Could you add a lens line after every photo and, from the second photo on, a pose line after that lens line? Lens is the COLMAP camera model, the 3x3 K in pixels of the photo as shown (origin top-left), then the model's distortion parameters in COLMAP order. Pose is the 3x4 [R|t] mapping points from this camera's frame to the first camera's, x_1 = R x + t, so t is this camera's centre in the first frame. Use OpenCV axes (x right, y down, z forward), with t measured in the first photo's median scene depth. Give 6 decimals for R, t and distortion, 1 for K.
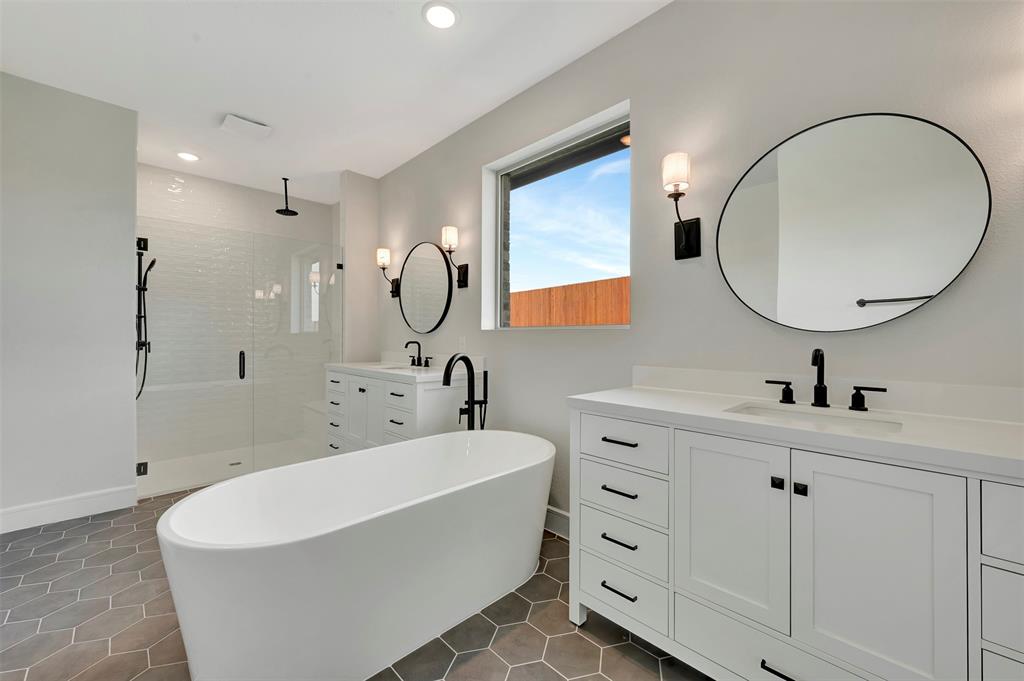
lens RADIAL K [[407.5, 0, 512.3], [0, 407.5, 337.3], [0, 0, 1]] dist [0.001404, -0.000319]
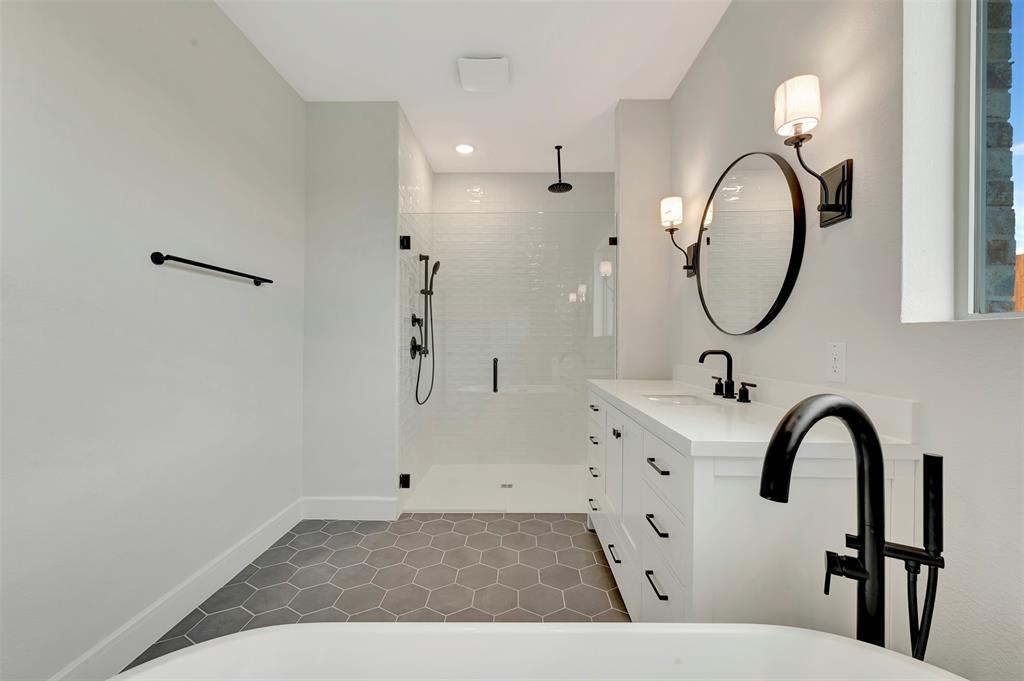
lens RADIAL K [[407.5, 0, 512.4], [0, 407.5, 339.2], [0, 0, 1]] dist [0.001404, -0.000319]
pose [[0.706406, -0.001759, -0.707804, -0.061395], [-0.001524, 0.999991, -0.004006, -0.002143], [0.707805, 0.003909, 0.706397, 0.482144]]
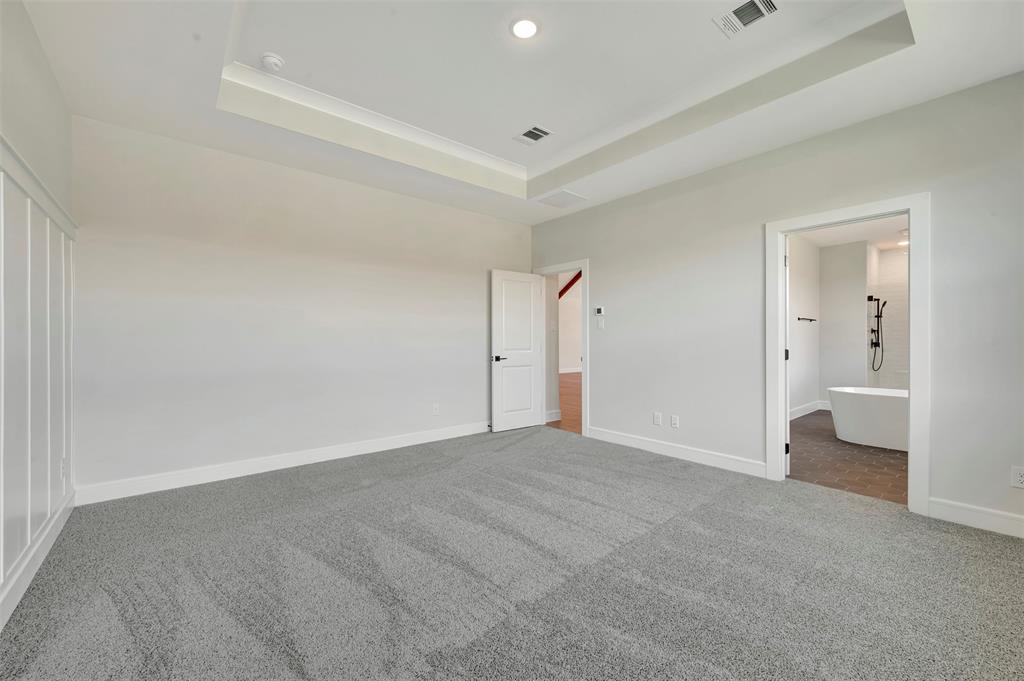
lens RADIAL K [[407.5, 0, 512.6], [0, 407.5, 342.2], [0, 0, 1]] dist [0.001404, -0.000319]
pose [[-0.071441, 0.003759, -0.997438, 1.355760], [0.001073, 0.999993, 0.003691, -0.002239], [0.997444, -0.000807, -0.071444, -0.731689]]
